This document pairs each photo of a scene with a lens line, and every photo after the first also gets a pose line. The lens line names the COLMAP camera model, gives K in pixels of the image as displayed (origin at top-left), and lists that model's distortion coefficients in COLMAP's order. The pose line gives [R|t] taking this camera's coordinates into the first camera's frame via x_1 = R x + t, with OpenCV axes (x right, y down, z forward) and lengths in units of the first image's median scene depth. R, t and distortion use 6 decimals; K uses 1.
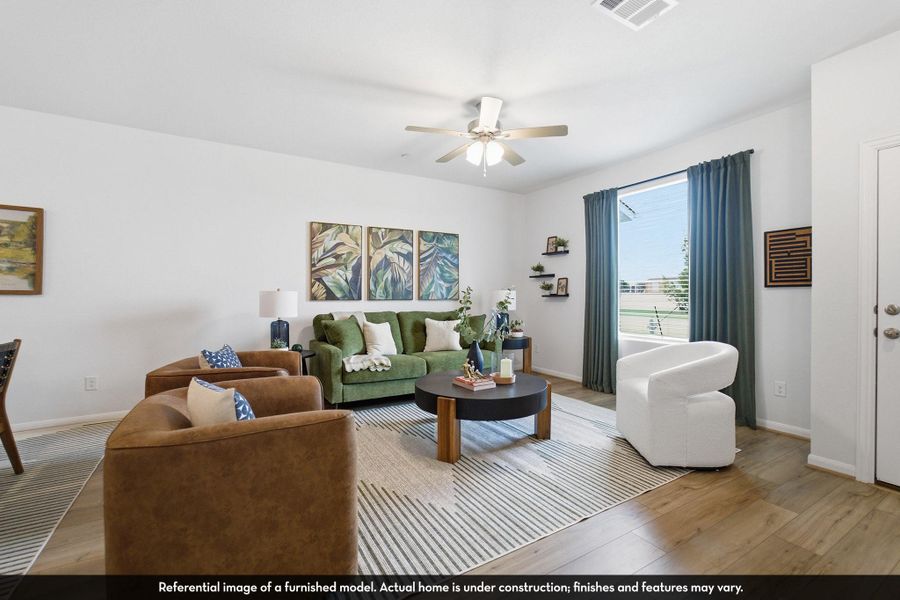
lens RADIAL K [[384.2, 0, 446.2], [0, 384.2, 295.5], [0, 0, 1]] dist [0.000829, 0.000031]
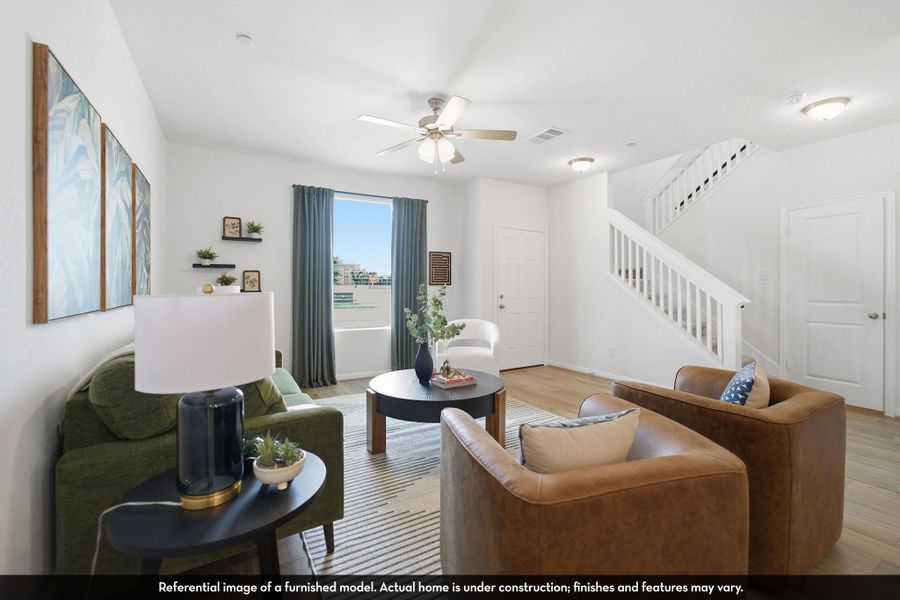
lens RADIAL K [[384.3, 0, 446.8], [0, 384.3, 285.4], [0, 0, 1]] dist [-0.000853, -0.000052]
pose [[0.008521, -0.000685, 0.999963, -0.597941], [0.002623, 0.999996, 0.000662, -0.014118], [-0.999960, 0.002617, 0.008523, 0.647836]]
